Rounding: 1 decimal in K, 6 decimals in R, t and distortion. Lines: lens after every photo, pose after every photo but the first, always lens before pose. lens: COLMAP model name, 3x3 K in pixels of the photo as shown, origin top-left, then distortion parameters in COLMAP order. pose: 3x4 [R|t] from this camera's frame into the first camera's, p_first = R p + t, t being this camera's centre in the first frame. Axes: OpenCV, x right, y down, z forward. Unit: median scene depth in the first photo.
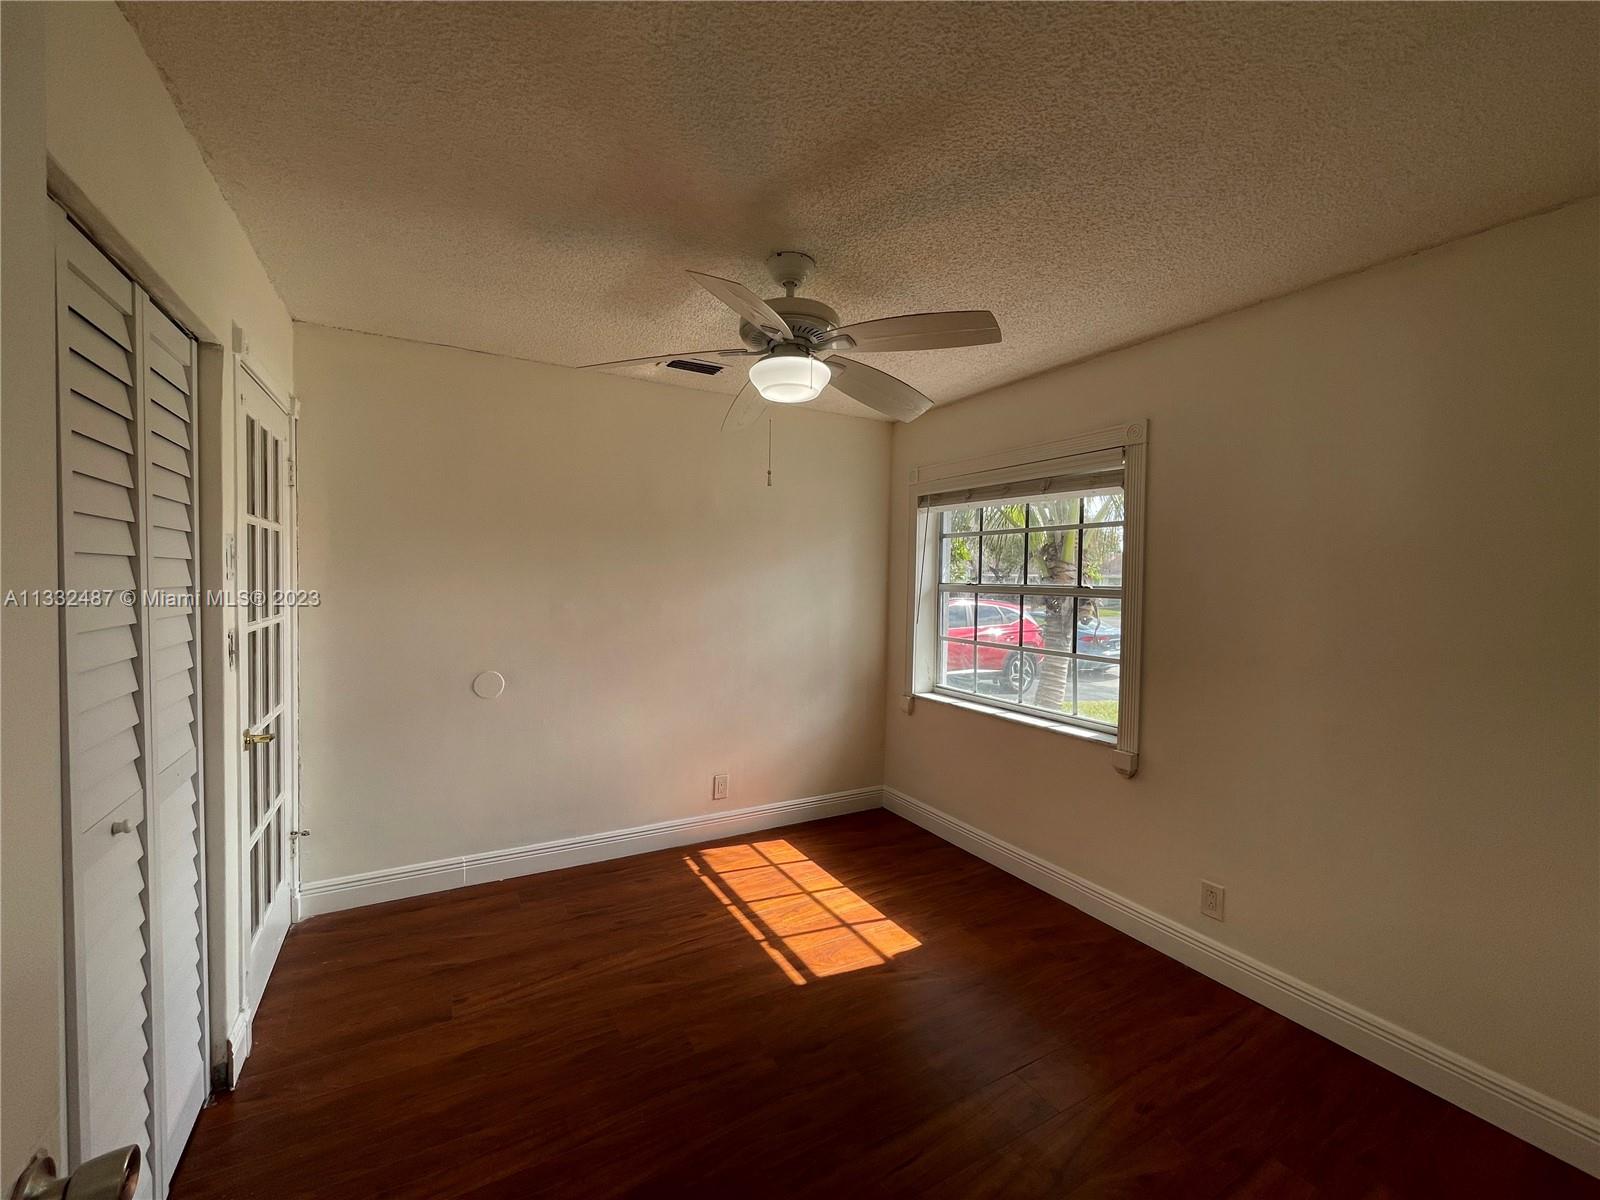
lens RADIAL K [[650.2, 0, 801.2], [0, 650.2, 598.4], [0, 0, 1]] dist [-0.000317, 0.000024]
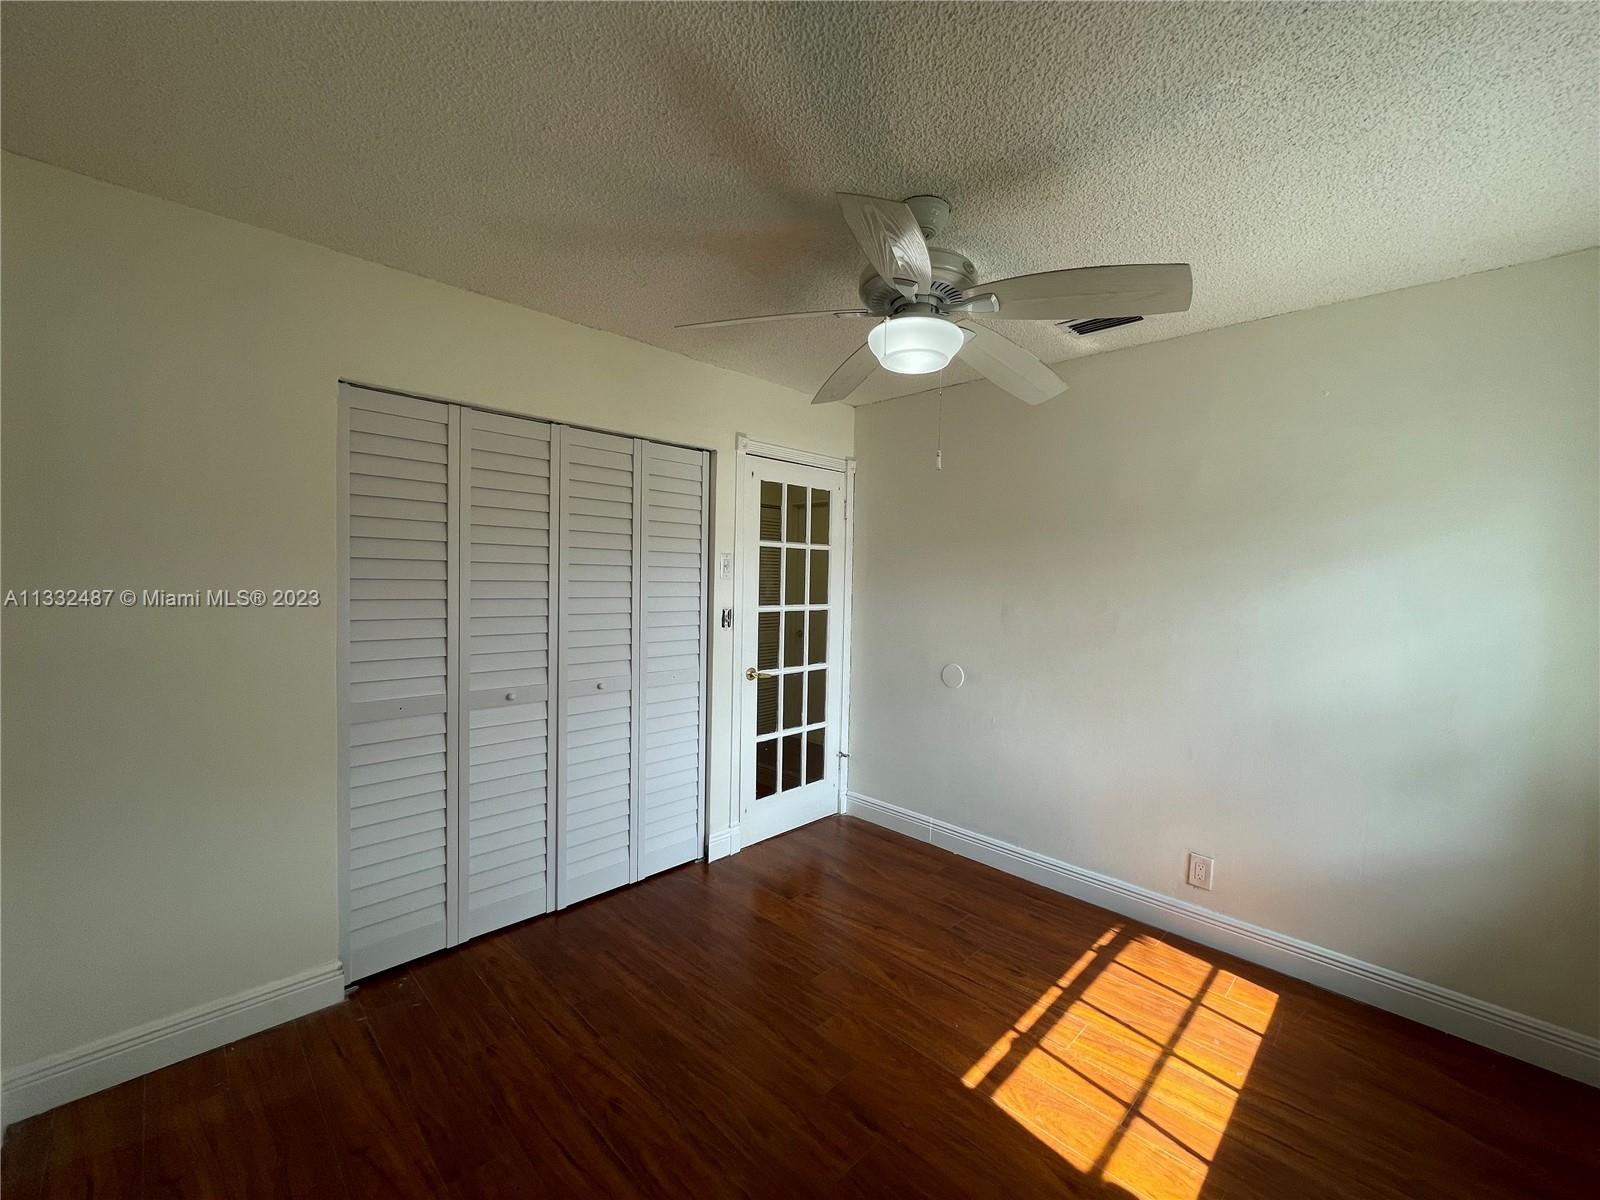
lens RADIAL K [[650.2, 0, 801.2], [0, 650.2, 598.4], [0, 0, 1]] dist [-0.000317, 0.000024]
pose [[0.267150, 0.021266, -0.963420, 0.570827], [-0.043585, 0.999000, 0.009965, -0.002718], [0.962669, 0.039329, 0.267810, 0.462662]]
